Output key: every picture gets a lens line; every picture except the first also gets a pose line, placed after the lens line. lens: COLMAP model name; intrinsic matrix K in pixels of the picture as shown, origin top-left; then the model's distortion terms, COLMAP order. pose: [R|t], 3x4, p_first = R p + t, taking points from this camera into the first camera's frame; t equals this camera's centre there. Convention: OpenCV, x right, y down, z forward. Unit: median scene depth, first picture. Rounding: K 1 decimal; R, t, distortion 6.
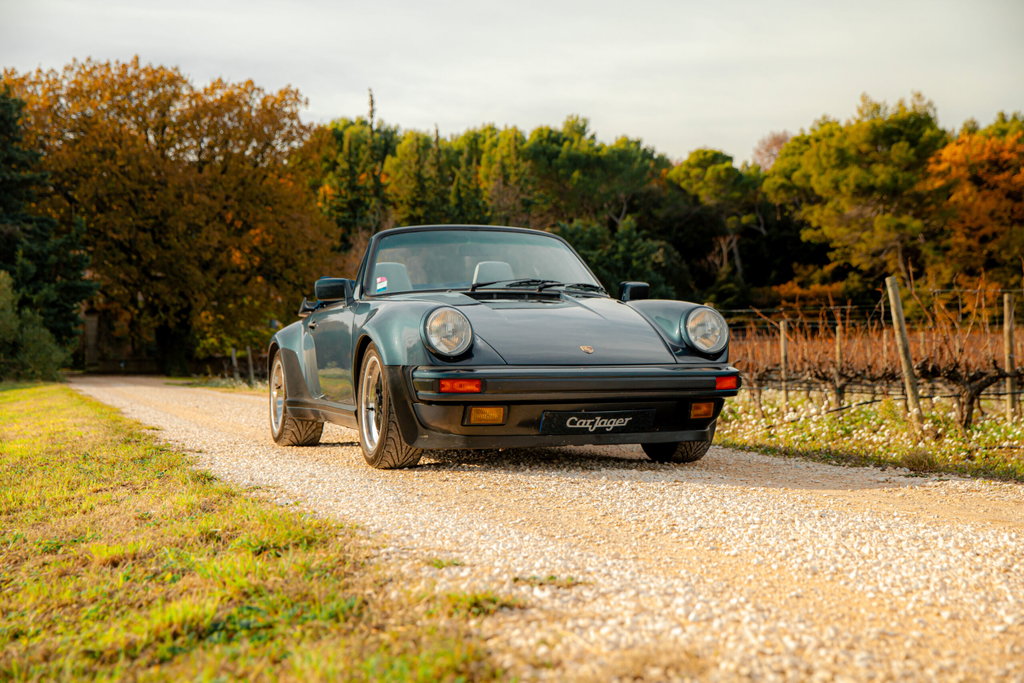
lens RADIAL K [[1929.9, 0, 515.6], [0, 1929.9, 340.9], [0, 0, 1]] dist [0.116424, 0.000000]
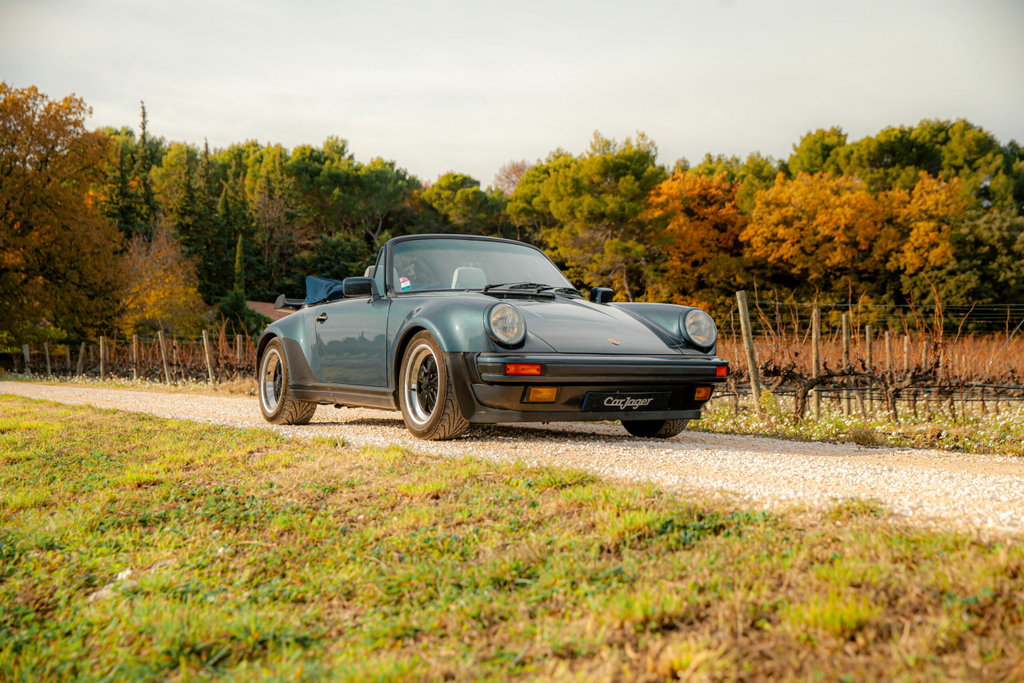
lens RADIAL K [[1929.9, 0, 509.9], [0, 1929.9, 341.5], [0, 0, 1]] dist [0.116424, 0.000000]
pose [[0.964702, 0.021159, 0.262493, -0.161802], [-0.018531, 0.999750, -0.012485, 0.009754], [-0.262692, 0.007180, 0.964853, -0.069699]]
